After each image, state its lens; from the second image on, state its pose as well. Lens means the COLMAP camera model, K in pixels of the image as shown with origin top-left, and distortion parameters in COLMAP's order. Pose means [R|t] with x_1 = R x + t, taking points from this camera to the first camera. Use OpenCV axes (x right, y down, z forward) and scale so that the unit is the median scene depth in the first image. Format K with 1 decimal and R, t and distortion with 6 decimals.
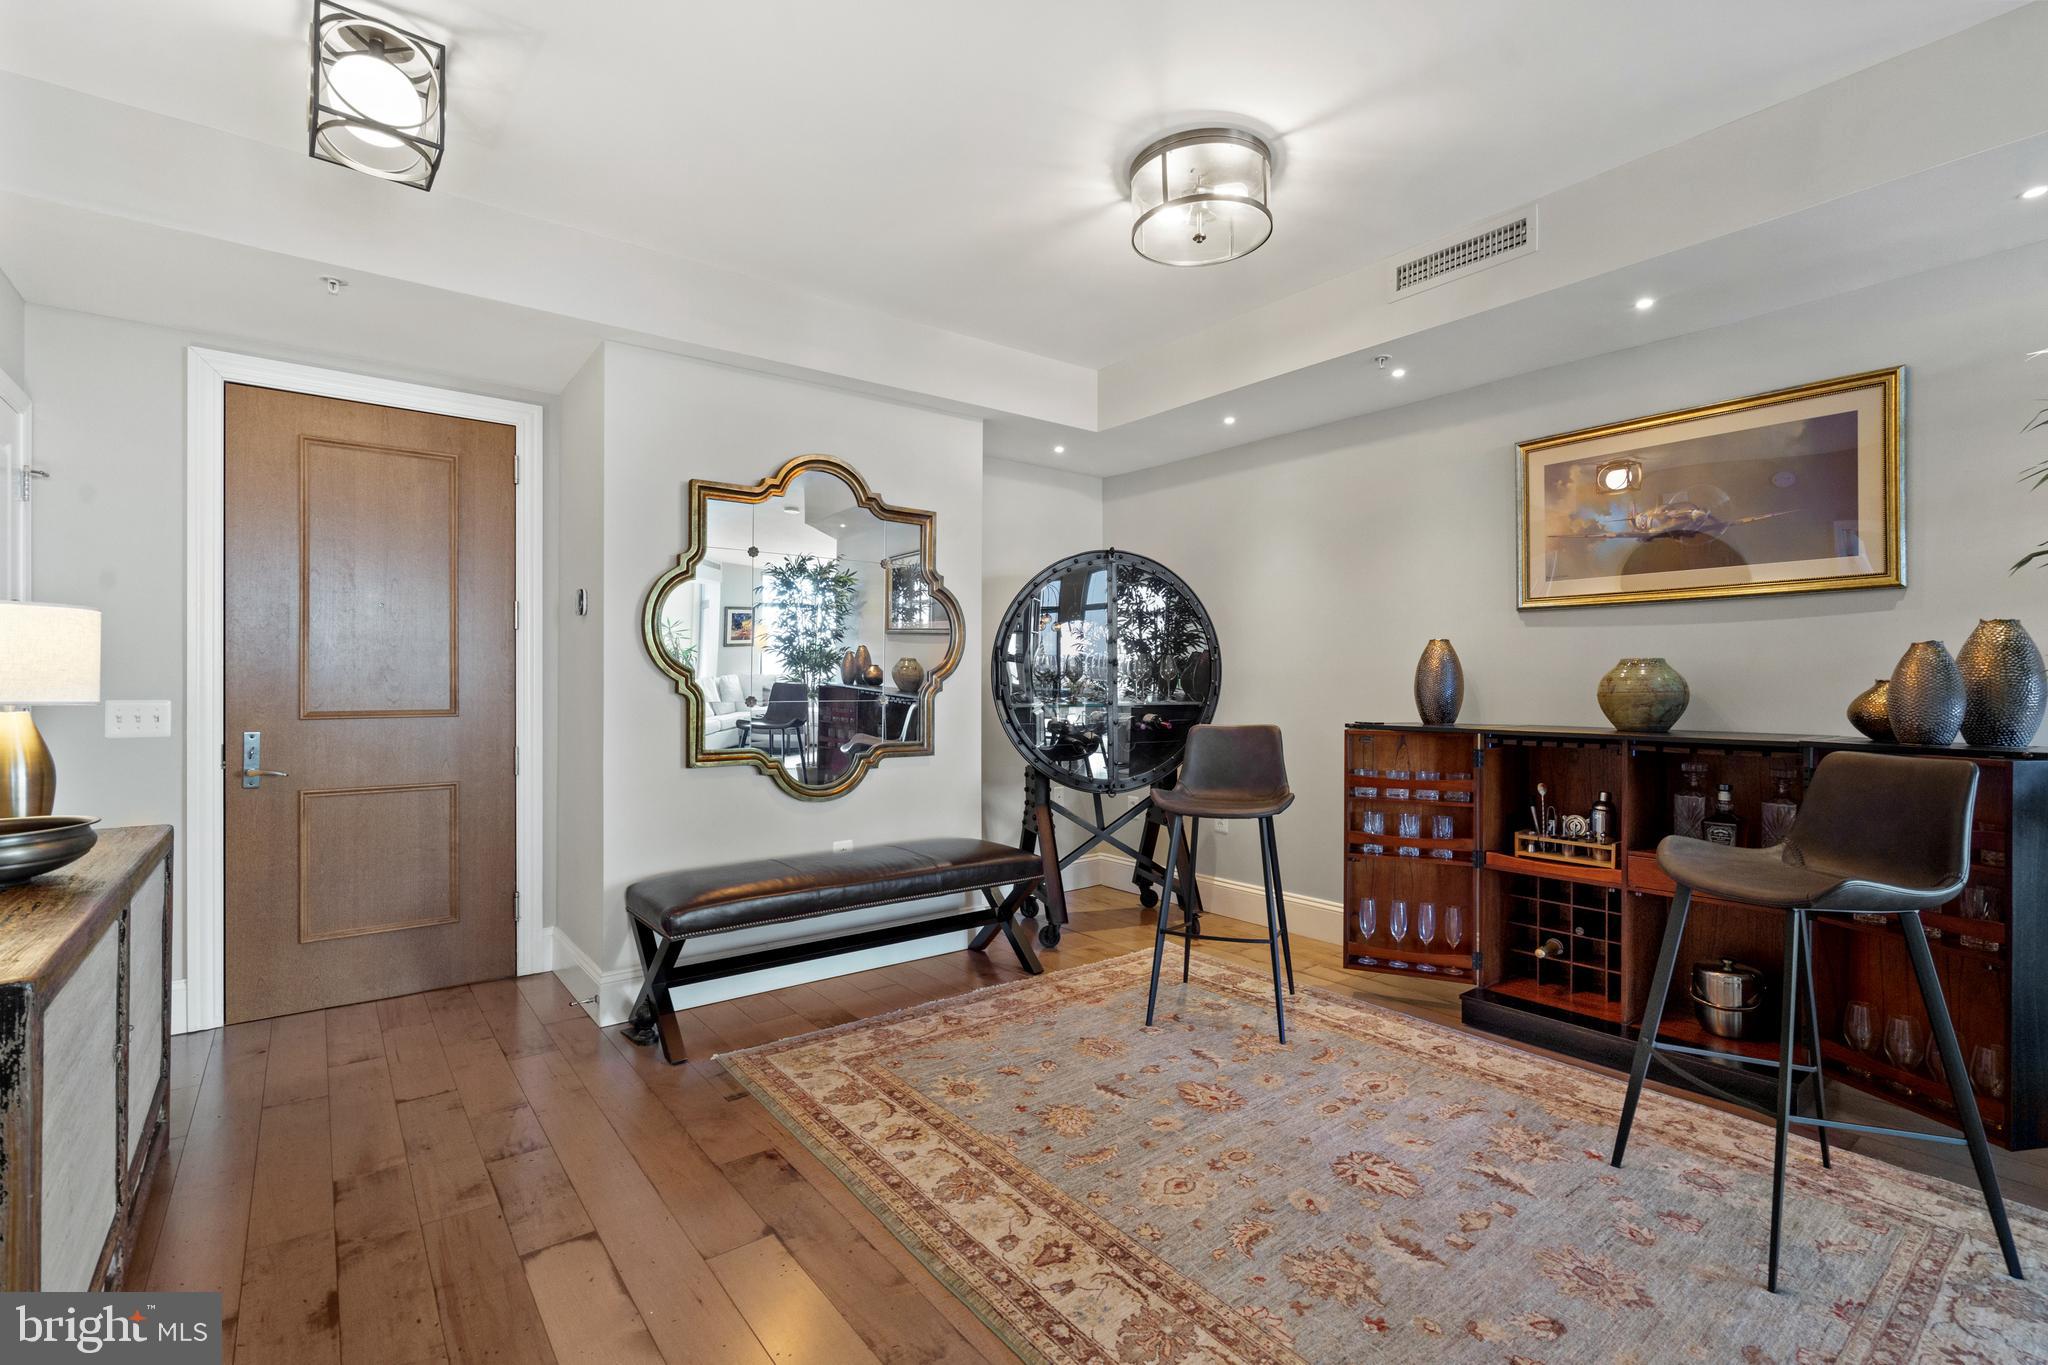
lens RADIAL K [[933.0, 0, 1021.0], [0, 933.0, 682.4], [0, 0, 1]] dist [-0.003273, 0.002277]
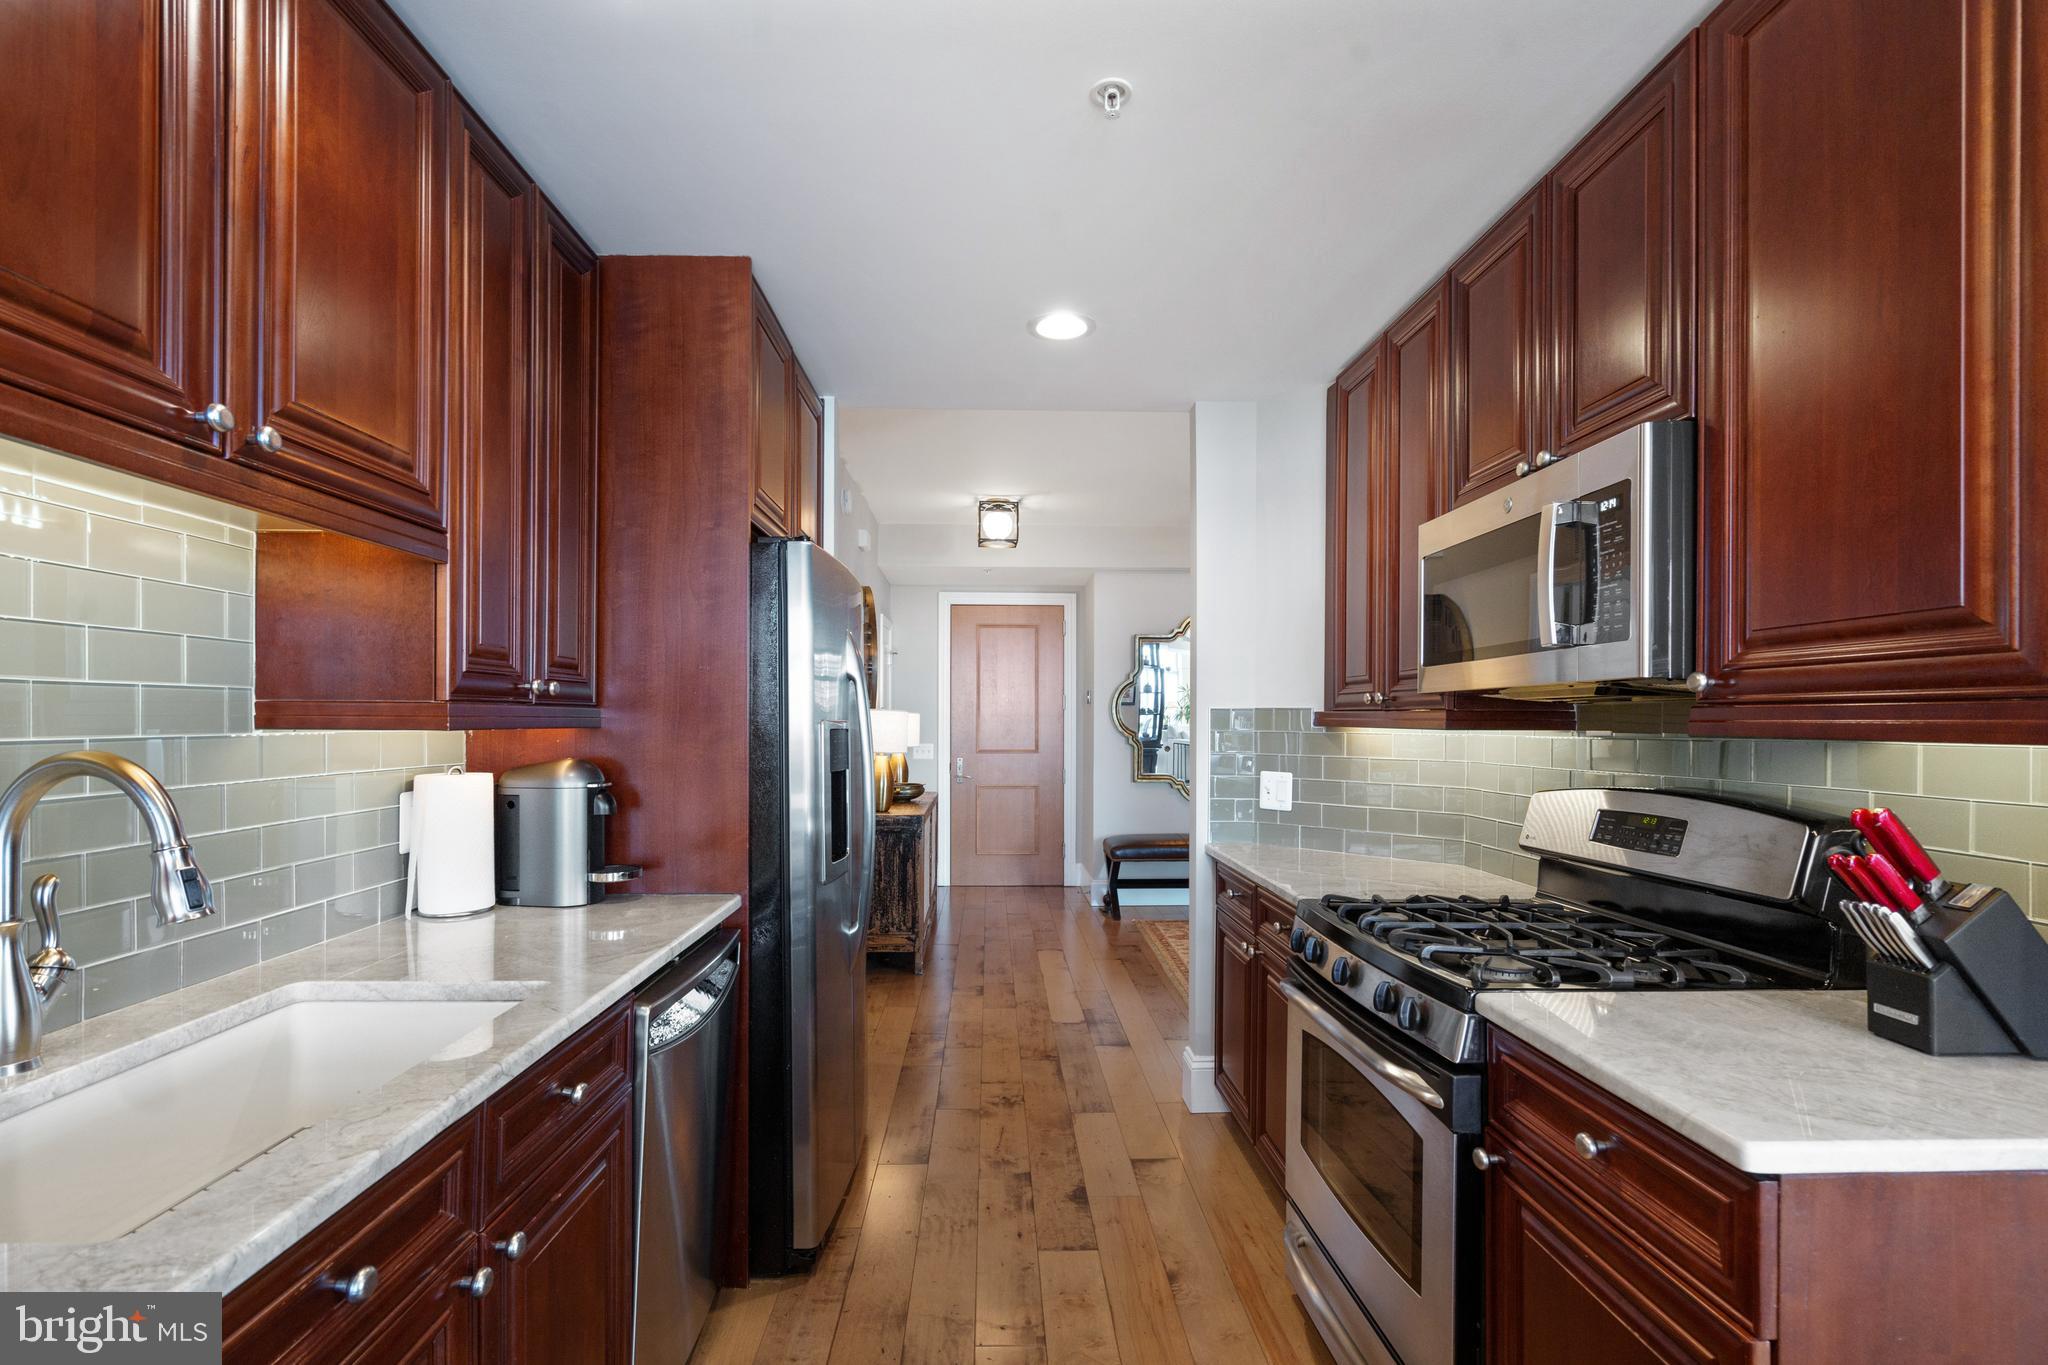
lens RADIAL K [[933.0, 0, 1019.9], [0, 933.0, 718.9], [0, 0, 1]] dist [-0.003273, 0.002277]
pose [[0.814588, 0.002934, -0.580033, 0.660721], [-0.003462, 0.999994, 0.000196, -0.046868], [0.580030, 0.001849, 0.814593, -0.826905]]
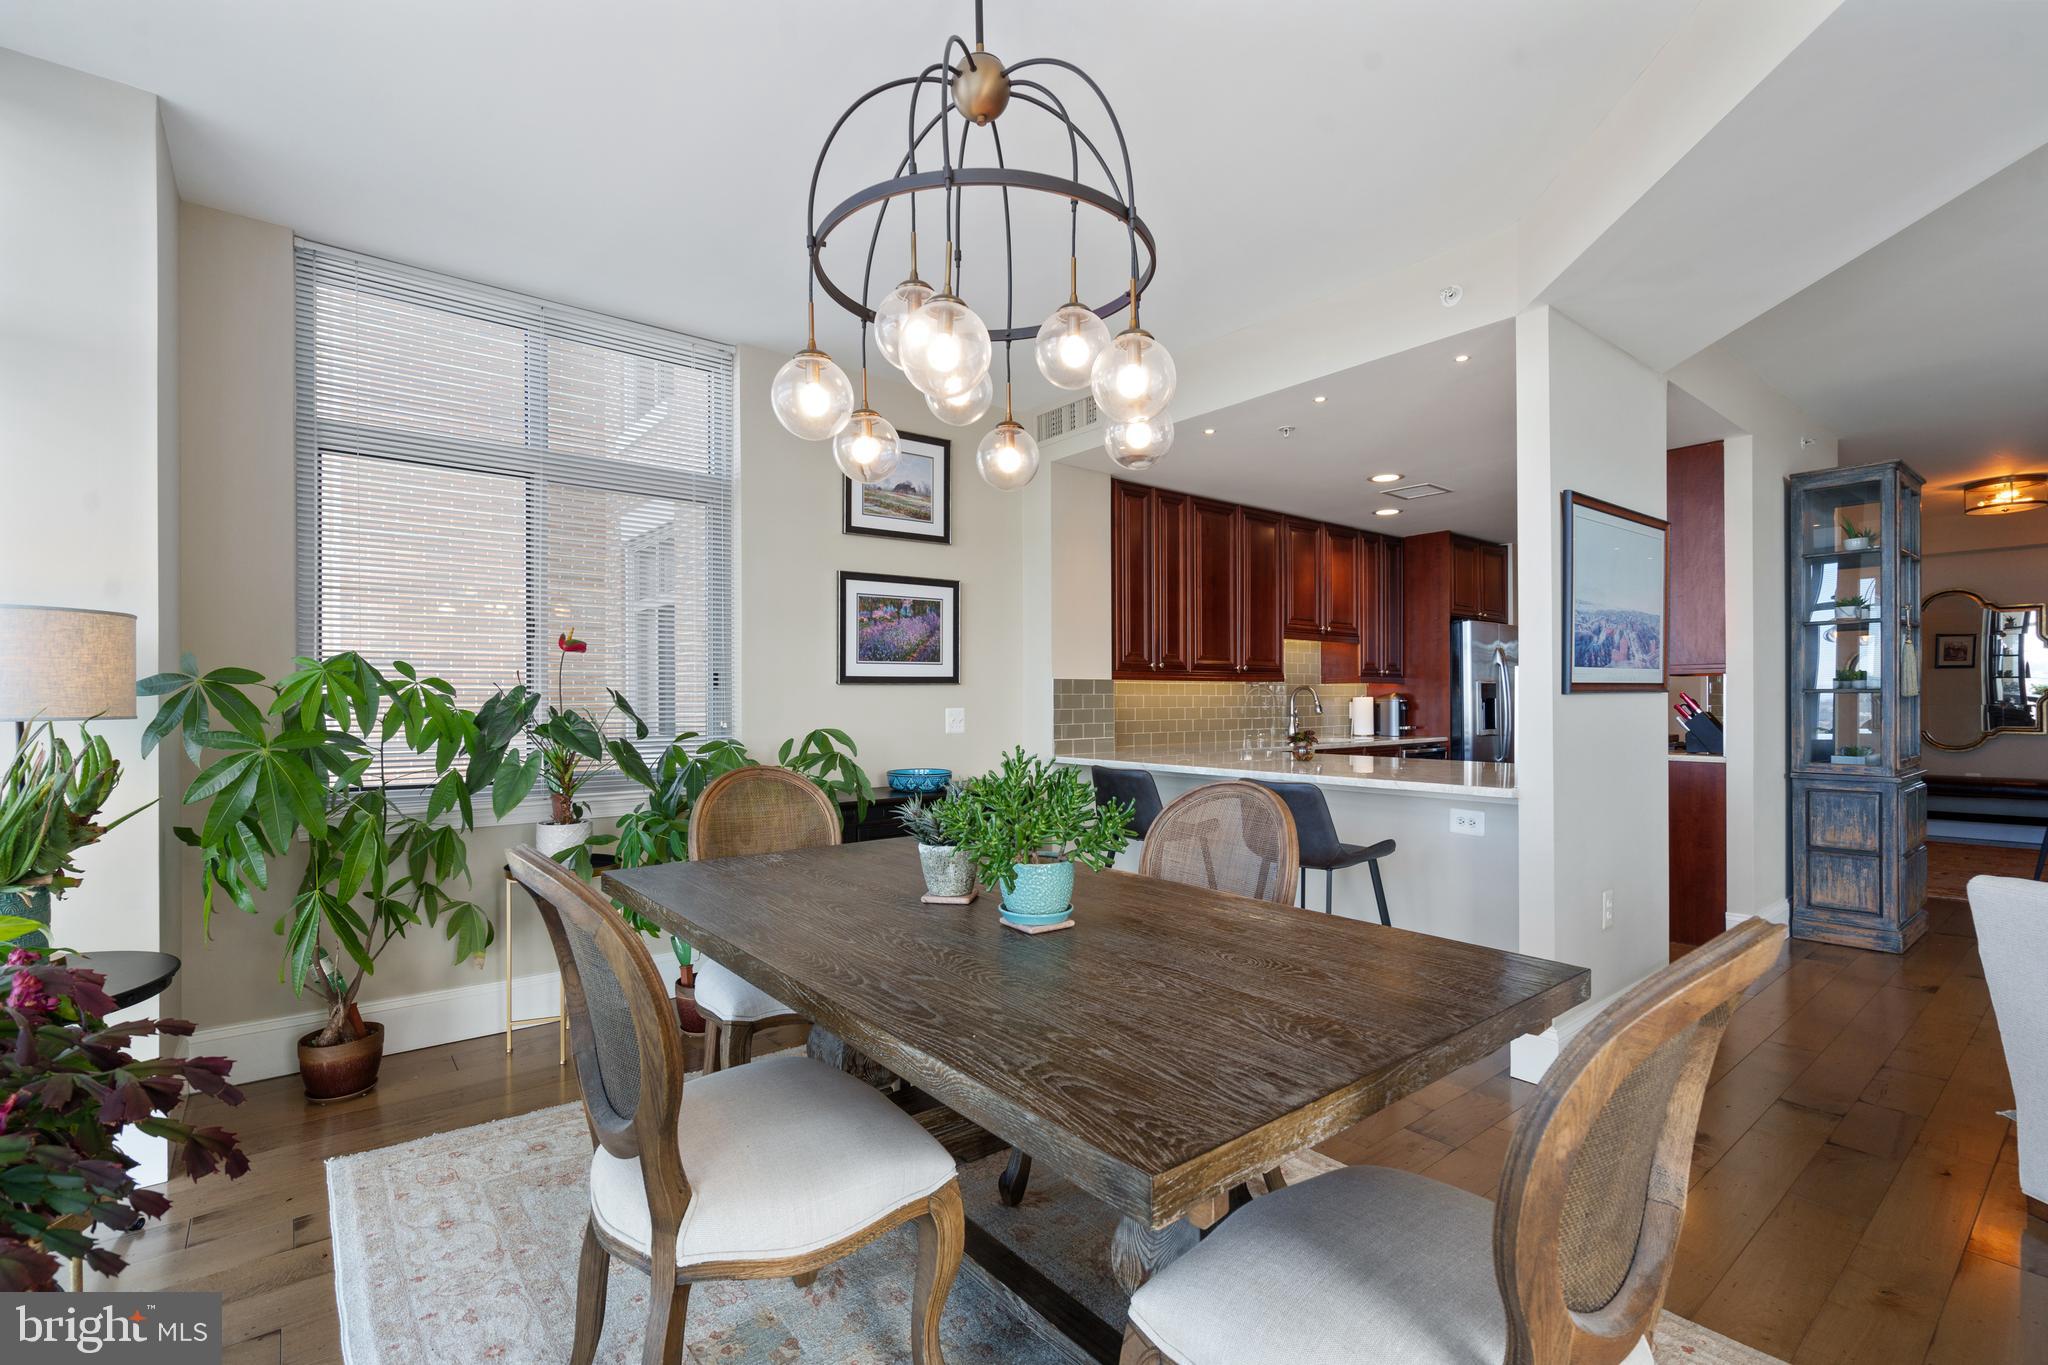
lens RADIAL K [[933.0, 0, 1014.5], [0, 933.0, 700.9], [0, 0, 1]] dist [-0.003273, 0.002277]
pose [[0.027890, -0.000802, -0.999611, 2.203752], [0.006406, 0.999979, -0.000624, -0.003417], [0.999590, -0.006386, 0.027895, -1.437580]]
